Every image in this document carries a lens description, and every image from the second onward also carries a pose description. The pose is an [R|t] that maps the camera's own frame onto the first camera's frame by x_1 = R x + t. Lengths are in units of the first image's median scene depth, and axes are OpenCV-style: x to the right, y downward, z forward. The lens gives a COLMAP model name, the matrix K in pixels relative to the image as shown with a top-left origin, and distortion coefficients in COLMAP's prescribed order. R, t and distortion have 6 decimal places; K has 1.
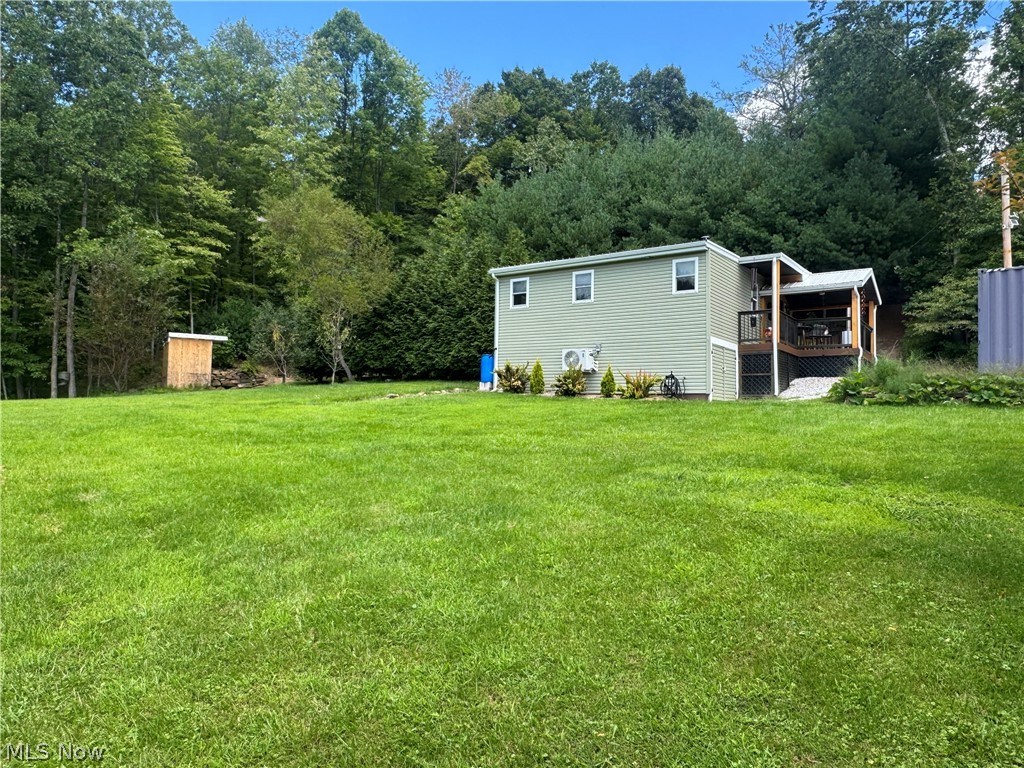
lens RADIAL K [[665.3, 0, 517.3], [0, 665.3, 387.6], [0, 0, 1]] dist [0.007786, 0.003599]
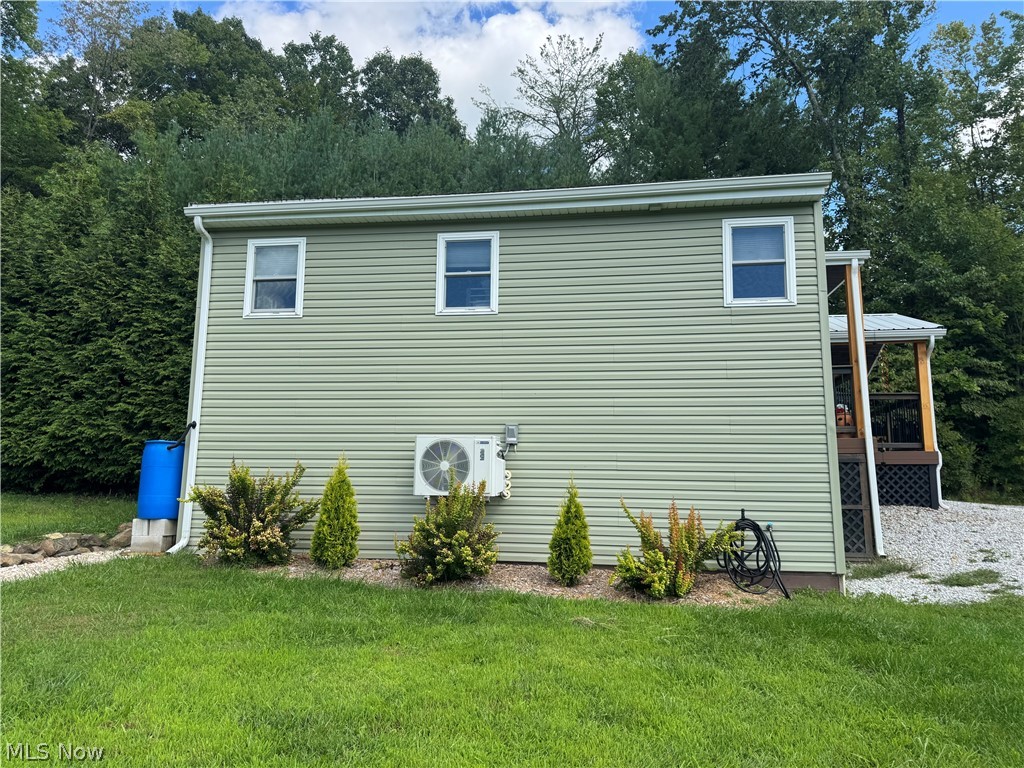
lens RADIAL K [[714.0, 0, 501.9], [0, 714.0, 382.8], [0, 0, 1]] dist [0.051061, -0.033739]
pose [[0.900460, 0.063381, 0.430296, -0.048218], [-0.014392, 0.993126, -0.116165, -0.036308], [-0.434701, 0.098409, 0.895182, 0.551403]]
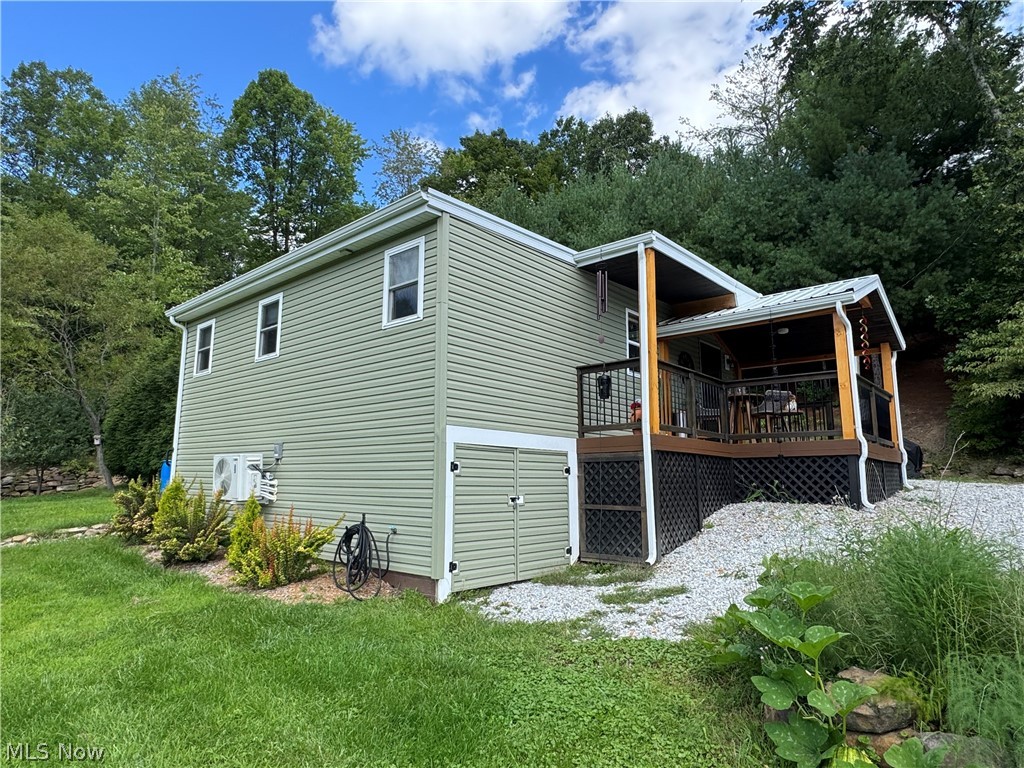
lens RADIAL K [[591.8, 0, 510.7], [0, 591.8, 387.2], [0, 0, 1]] dist [-0.000308, 0.003563]
pose [[0.994214, -0.029327, -0.103337, 0.283451], [0.017065, 0.992915, -0.117598, -0.044997], [0.106054, 0.115154, 0.987670, 0.509747]]
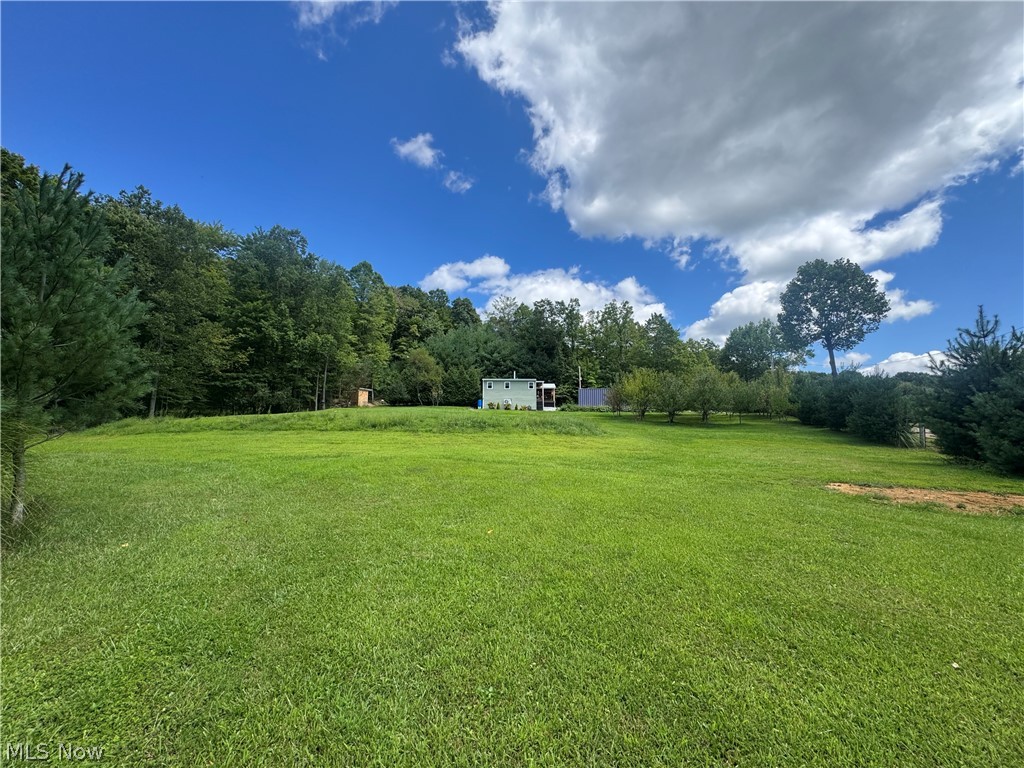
lens RADIAL K [[411.5, 0, 512.3], [0, 411.5, 384.7], [0, 0, 1]] dist [0.000135, -0.000638]
pose [[0.822342, 0.050746, 0.566726, -1.245194], [-0.004275, 0.996538, -0.083029, 0.062674], [-0.568978, 0.065856, 0.819712, -1.106187]]
